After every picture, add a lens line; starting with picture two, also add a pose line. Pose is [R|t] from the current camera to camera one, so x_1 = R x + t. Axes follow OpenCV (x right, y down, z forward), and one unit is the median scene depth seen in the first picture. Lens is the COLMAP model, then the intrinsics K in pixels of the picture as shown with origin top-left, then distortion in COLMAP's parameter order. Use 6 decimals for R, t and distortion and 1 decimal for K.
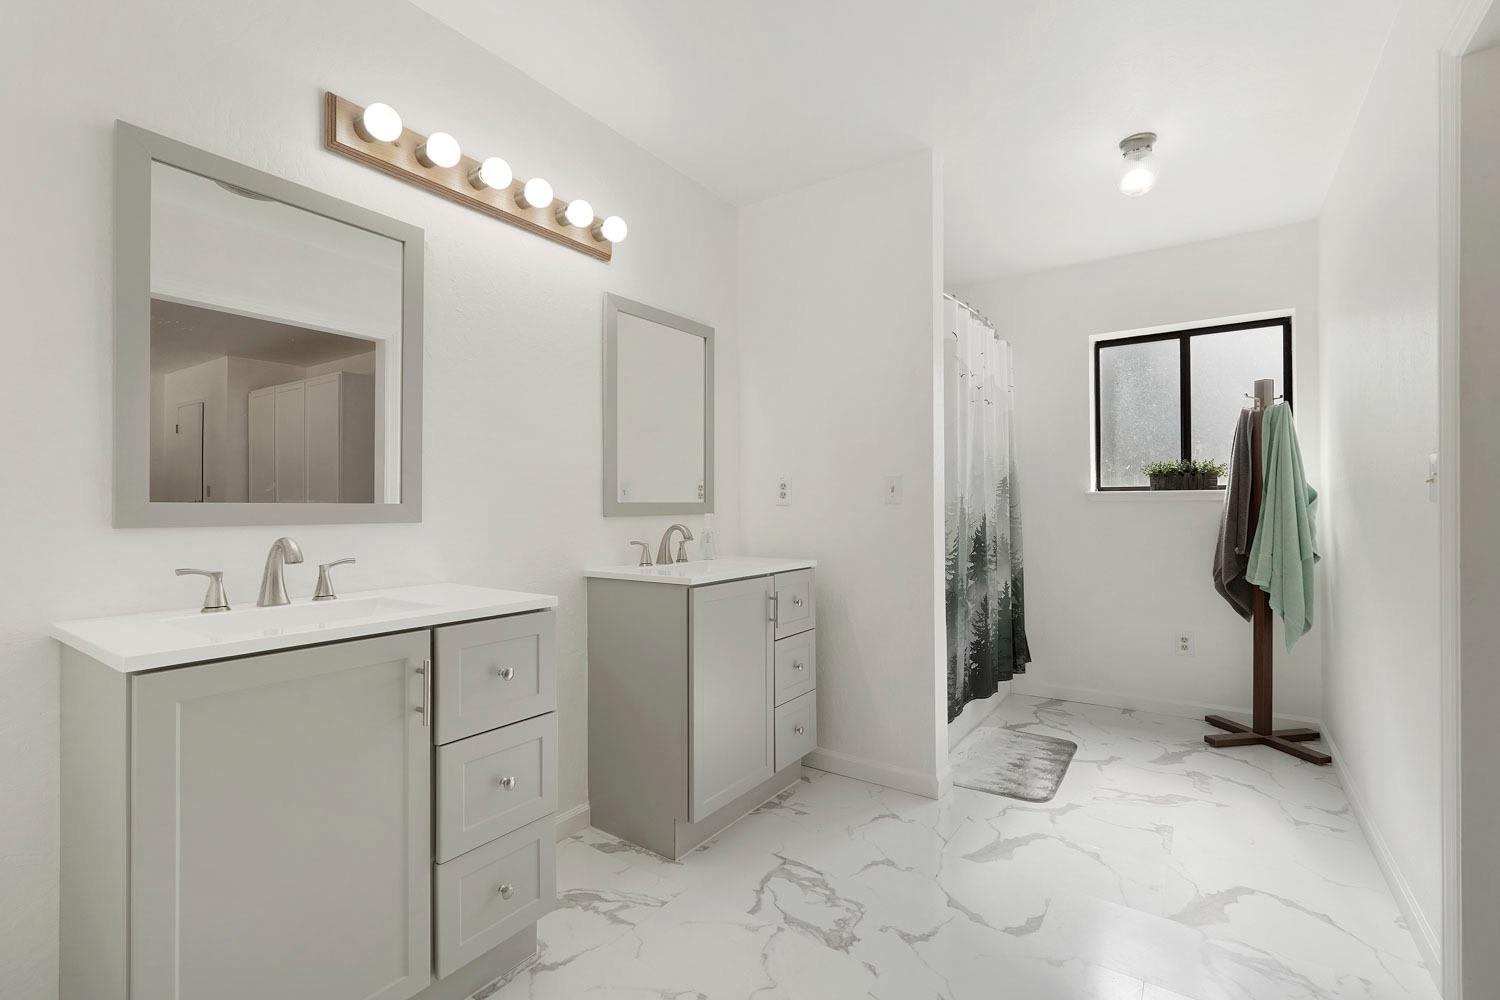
lens RADIAL K [[670.8, 0, 755.3], [0, 670.8, 496.0], [0, 0, 1]] dist [-0.010480, 0.006311]
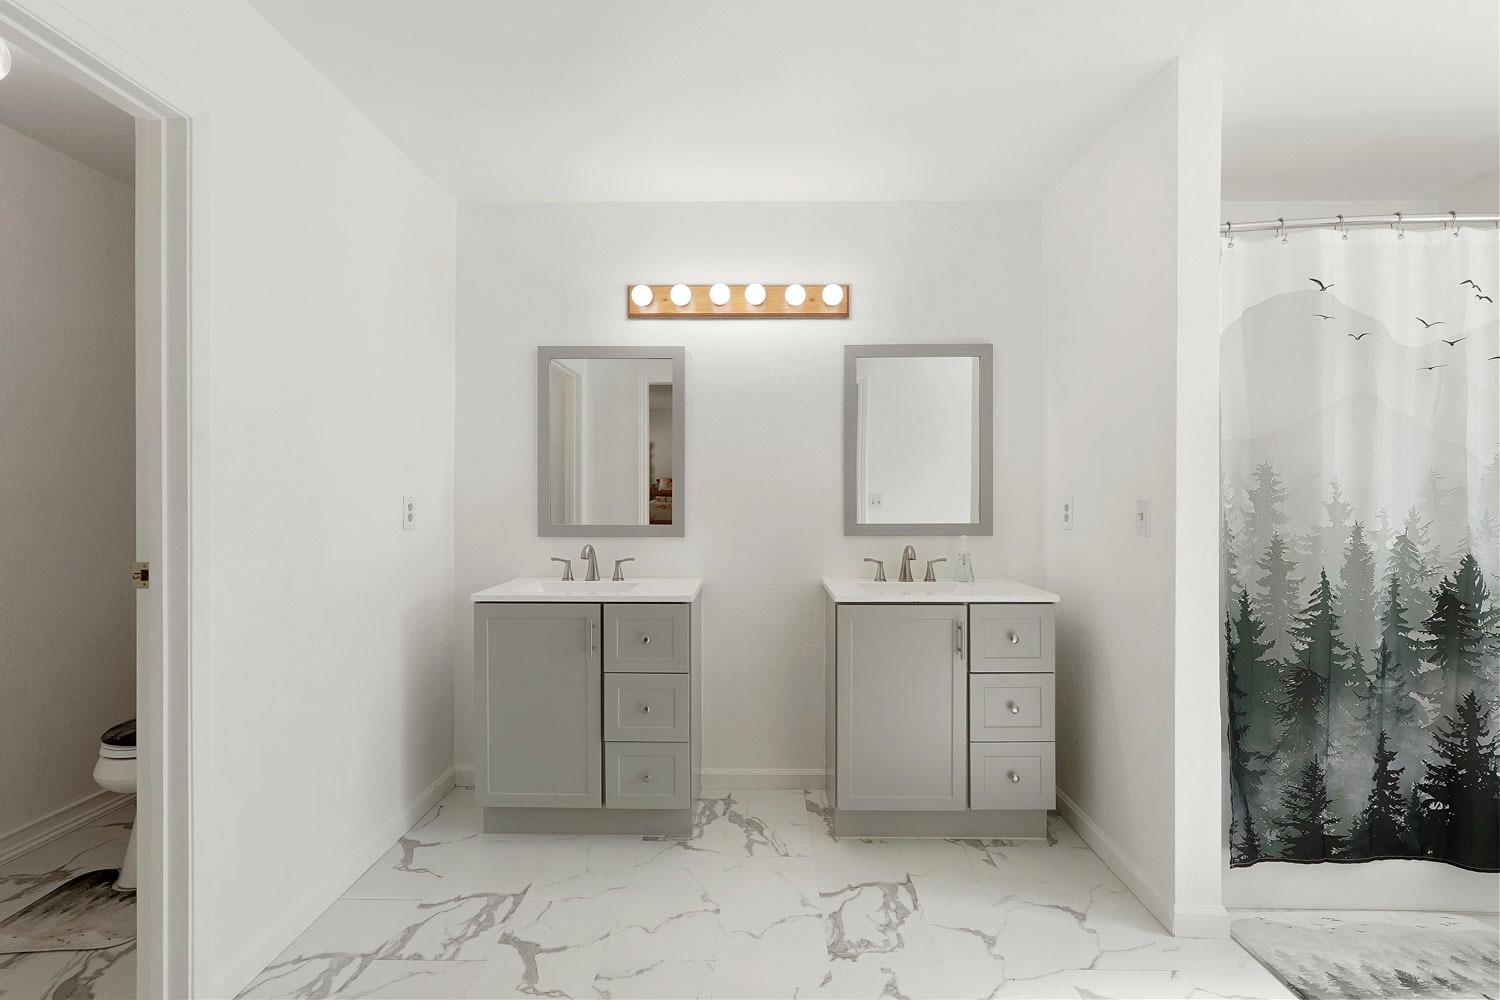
lens RADIAL K [[670.8, 0, 750.1], [0, 670.8, 491.5], [0, 0, 1]] dist [-0.010480, 0.006311]
pose [[0.551811, -0.001584, -0.833968, 0.737810], [0.011309, 0.999920, 0.005584, -0.060738], [0.833893, -0.012513, 0.551785, 0.233194]]
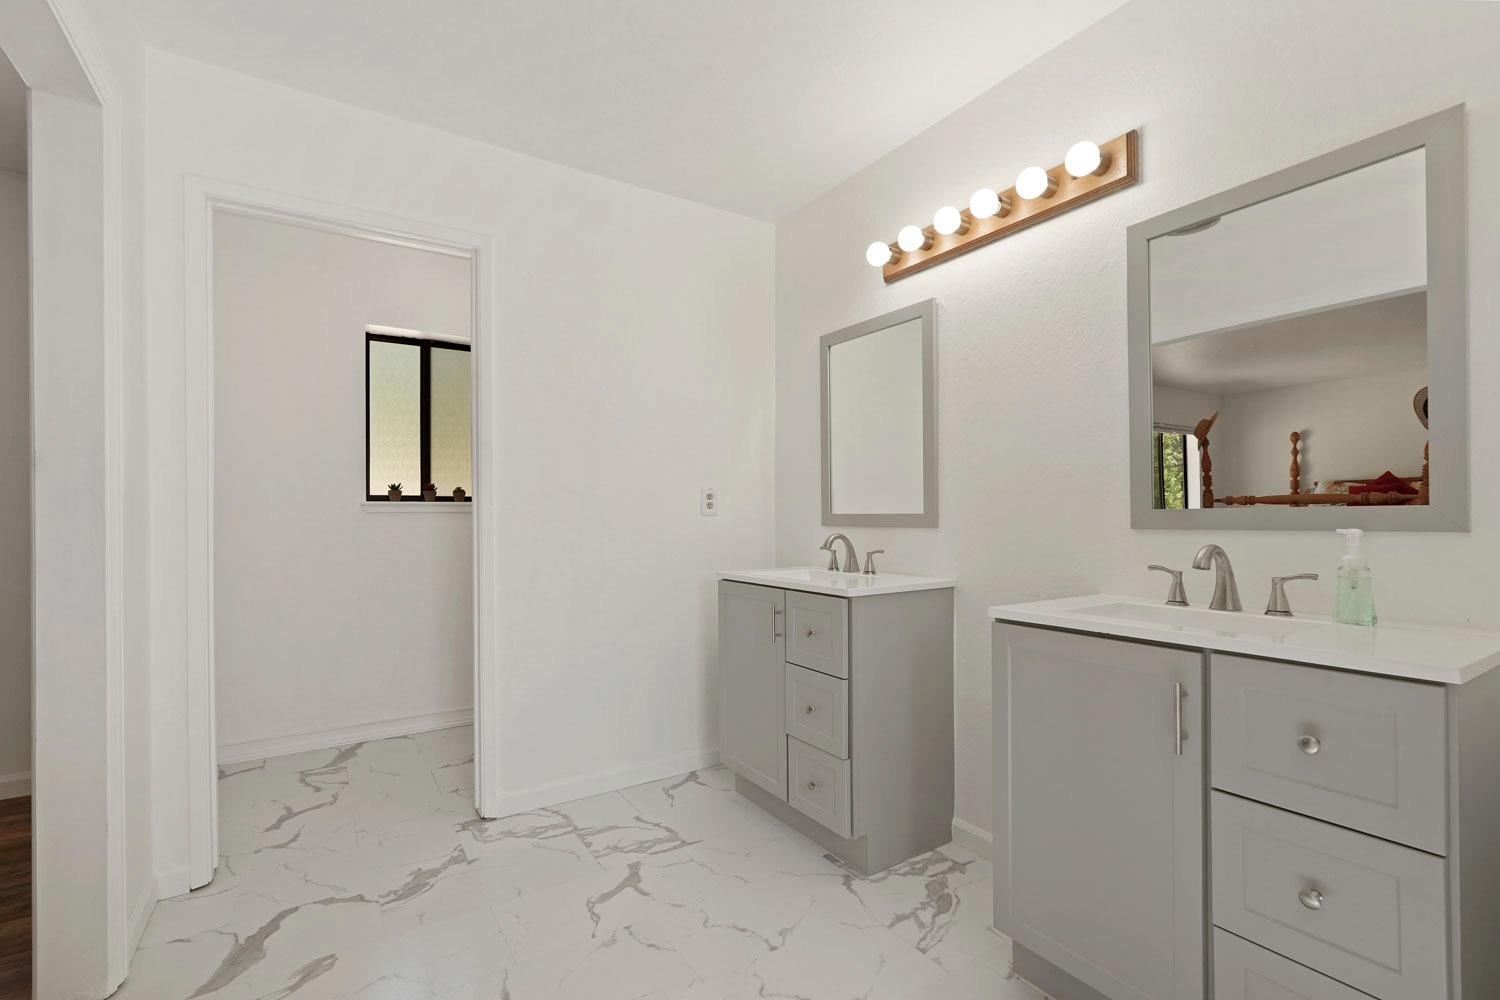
lens RADIAL K [[670.8, 0, 748.3], [0, 670.8, 509.1], [0, 0, 1]] dist [-0.010480, 0.006311]
pose [[-0.385880, -0.006301, -0.922527, 0.687916], [0.018928, 0.999712, -0.014745, 0.013402], [0.922355, -0.023151, -0.385650, 0.985192]]
